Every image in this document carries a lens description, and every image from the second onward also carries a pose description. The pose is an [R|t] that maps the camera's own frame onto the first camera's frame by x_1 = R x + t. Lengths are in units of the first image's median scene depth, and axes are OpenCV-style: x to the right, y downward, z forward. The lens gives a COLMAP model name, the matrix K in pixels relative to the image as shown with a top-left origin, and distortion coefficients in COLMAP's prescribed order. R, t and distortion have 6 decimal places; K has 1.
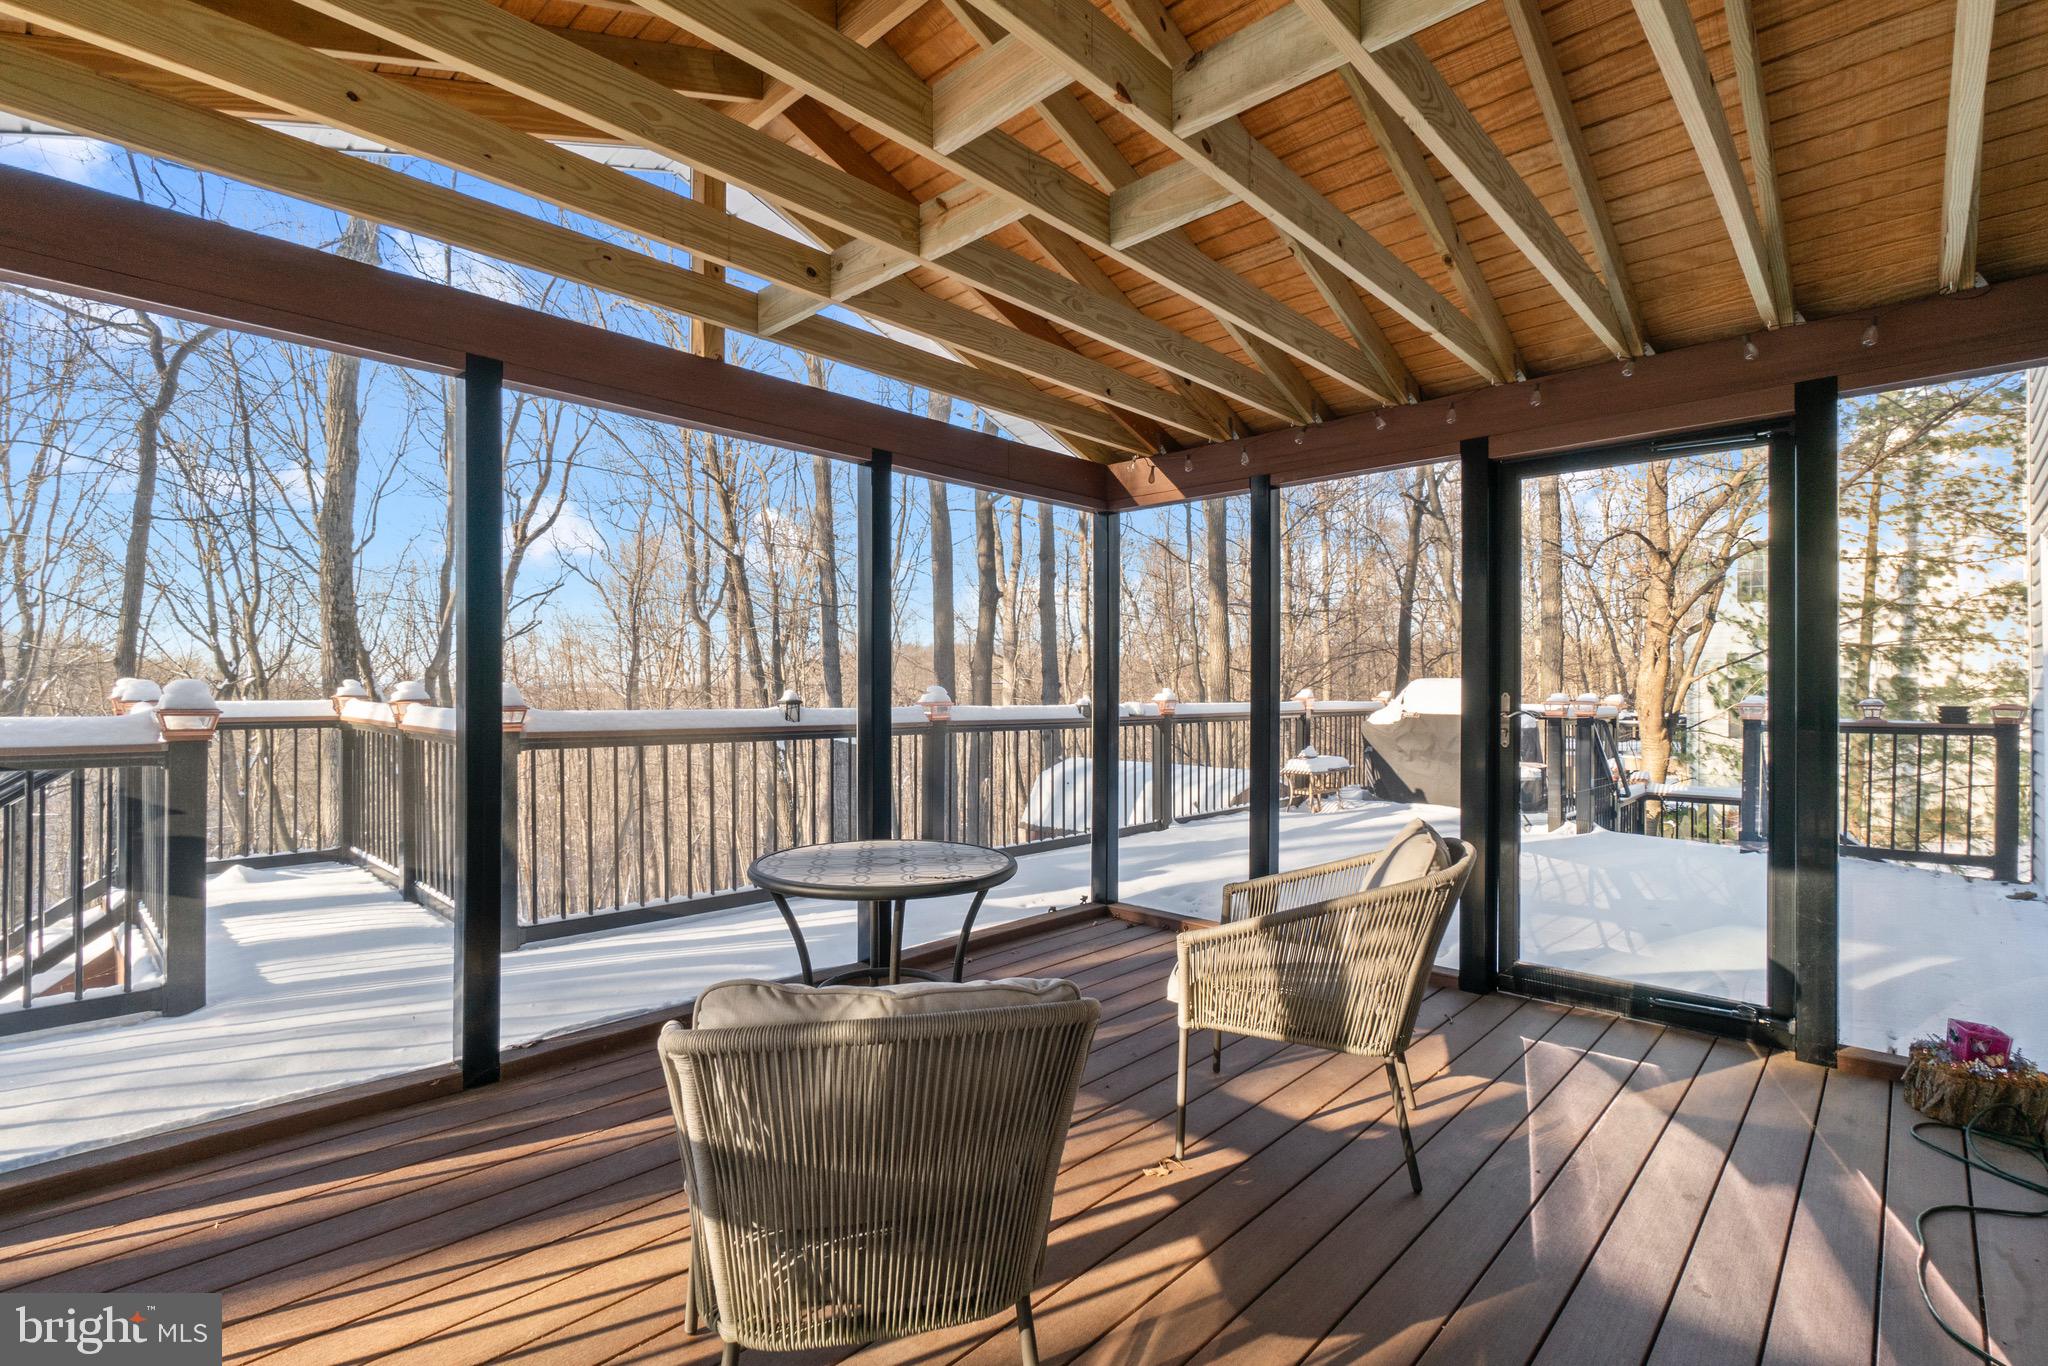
lens RADIAL K [[951.0, 0, 1014.3], [0, 951.0, 682.2], [0, 0, 1]] dist [-0.013511, -0.000596]
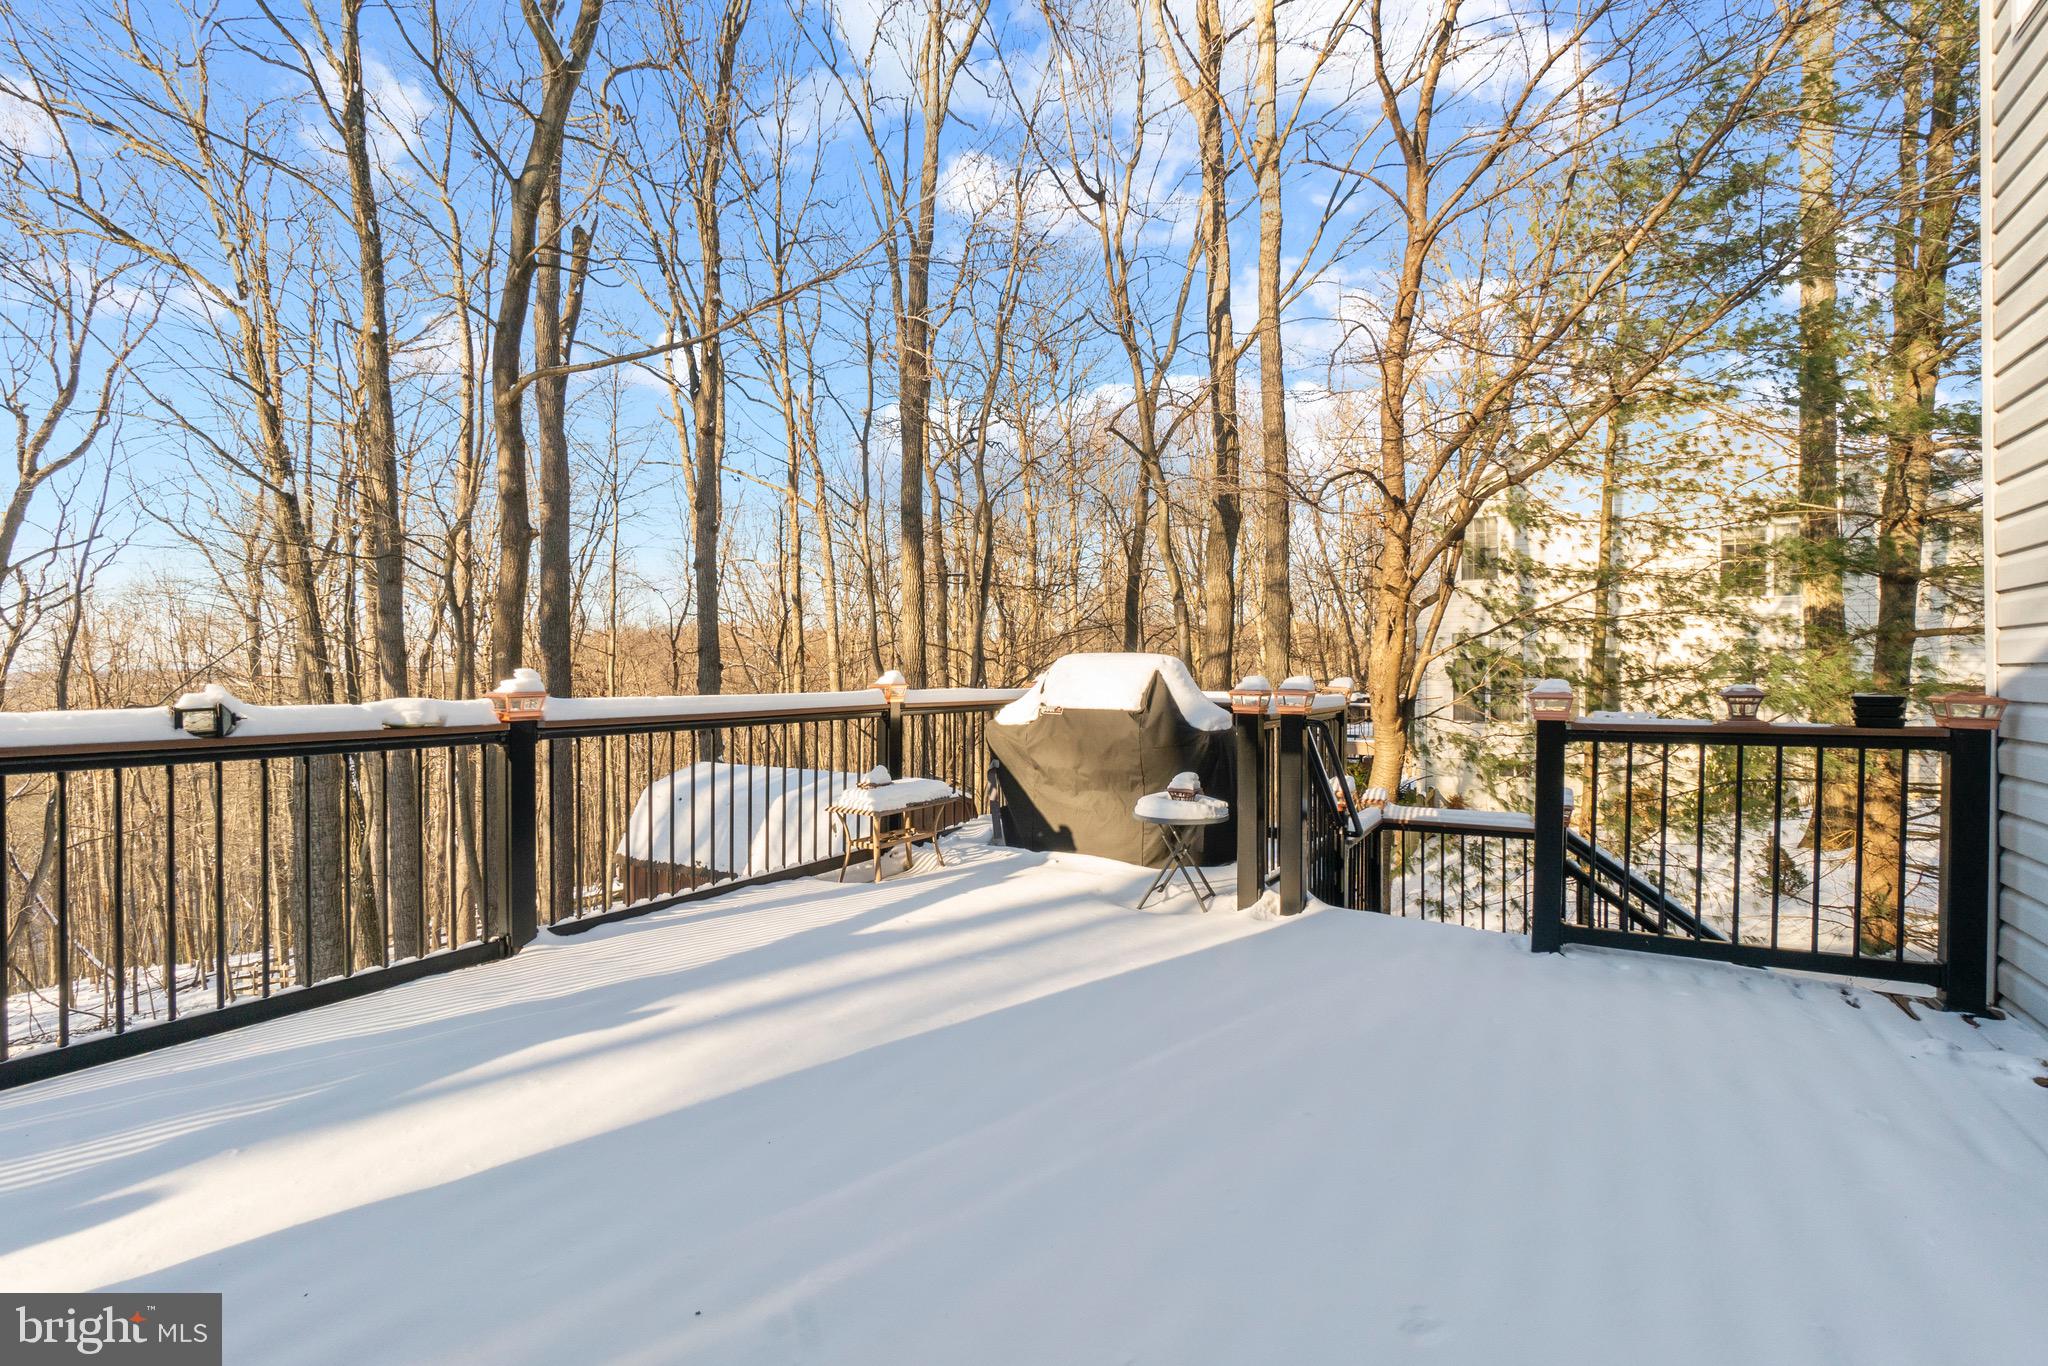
lens RADIAL K [[951.0, 0, 1033.8], [0, 951.0, 673.6], [0, 0, 1]] dist [-0.013511, -0.000596]
pose [[0.970410, -0.003386, 0.241438, 0.191499], [0.001327, 0.999961, 0.008690, 0.003302], [-0.241458, -0.008113, 0.970377, 0.292706]]
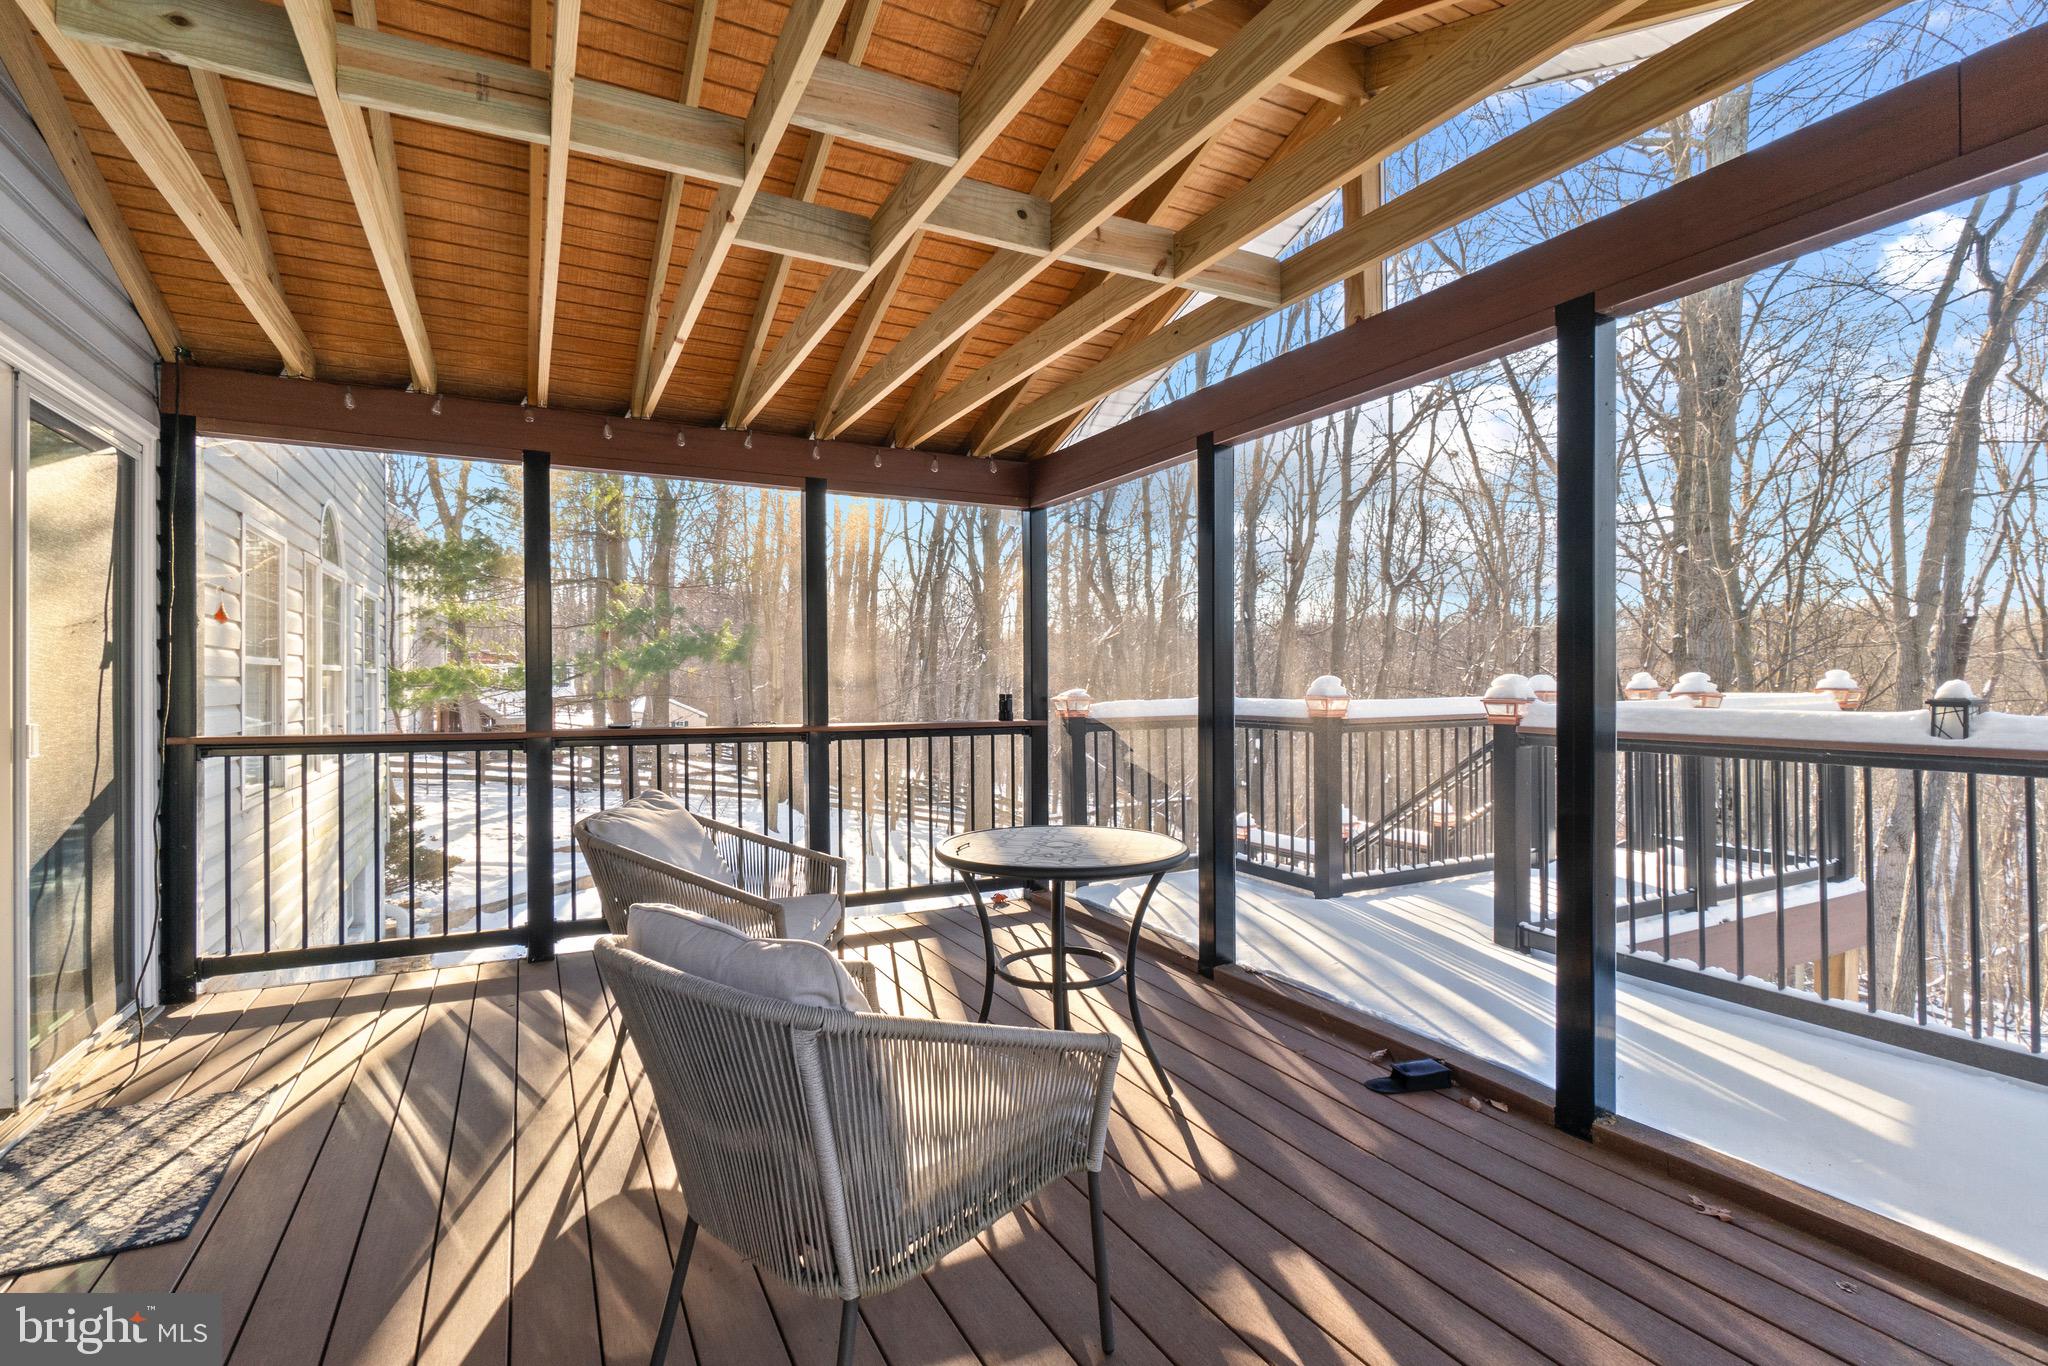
lens RADIAL K [[951.0, 0, 1023.3], [0, 951.0, 681.2], [0, 0, 1]] dist [-0.013511, -0.000596]
pose [[-0.319089, -0.008451, -0.947687, 0.679463], [0.004617, 0.999935, -0.010471, 0.016003], [0.947713, -0.007717, -0.319029, 0.979745]]
